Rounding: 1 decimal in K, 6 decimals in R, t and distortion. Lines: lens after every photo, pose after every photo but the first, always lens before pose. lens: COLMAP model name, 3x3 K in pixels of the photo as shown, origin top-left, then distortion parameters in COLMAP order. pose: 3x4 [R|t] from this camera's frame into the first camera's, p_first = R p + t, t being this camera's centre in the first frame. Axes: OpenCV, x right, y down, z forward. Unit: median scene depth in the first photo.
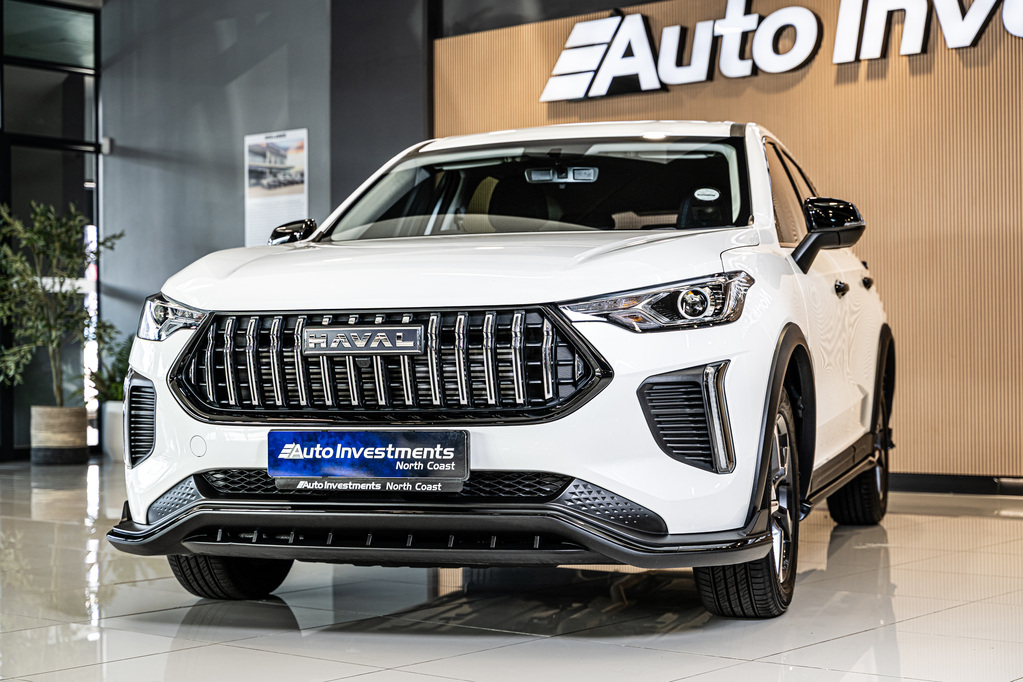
lens RADIAL K [[1774.2, 0, 511.6], [0, 1774.2, 343.2], [0, 0, 1]] dist [-0.003090, 0.000000]
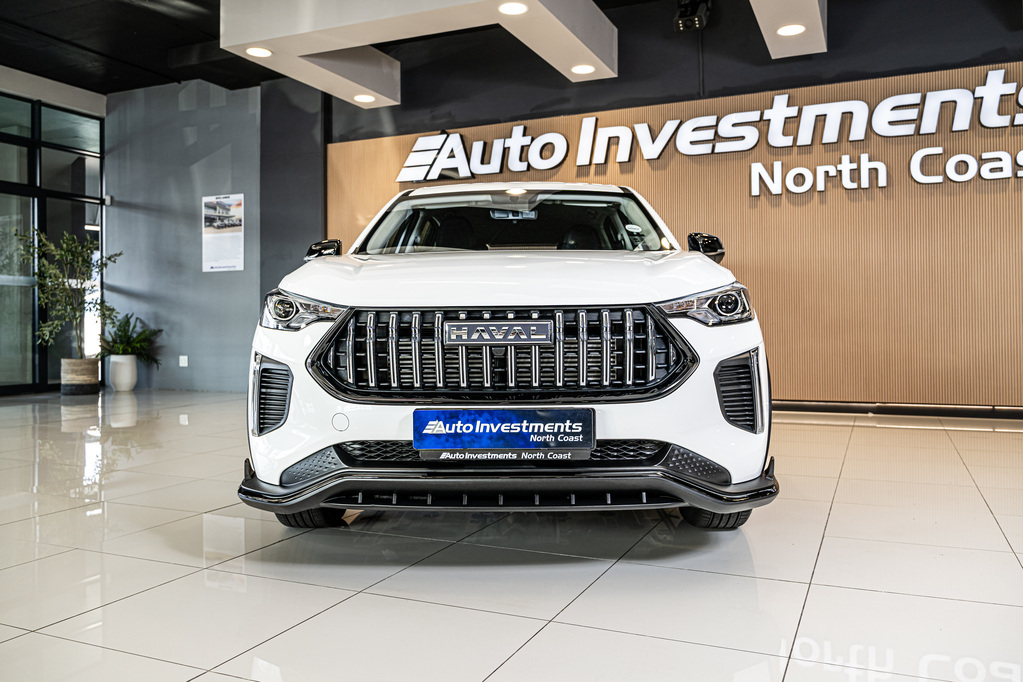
lens RADIAL K [[815.3, 0, 500.1], [0, 815.3, 314.9], [0, 0, 1]] dist [-0.001531, 0.003065]
pose [[0.962901, 0.004076, 0.269823, -0.180425], [-0.003910, 0.999992, -0.001154, -0.010188], [-0.269825, 0.000056, 0.962909, 0.371399]]
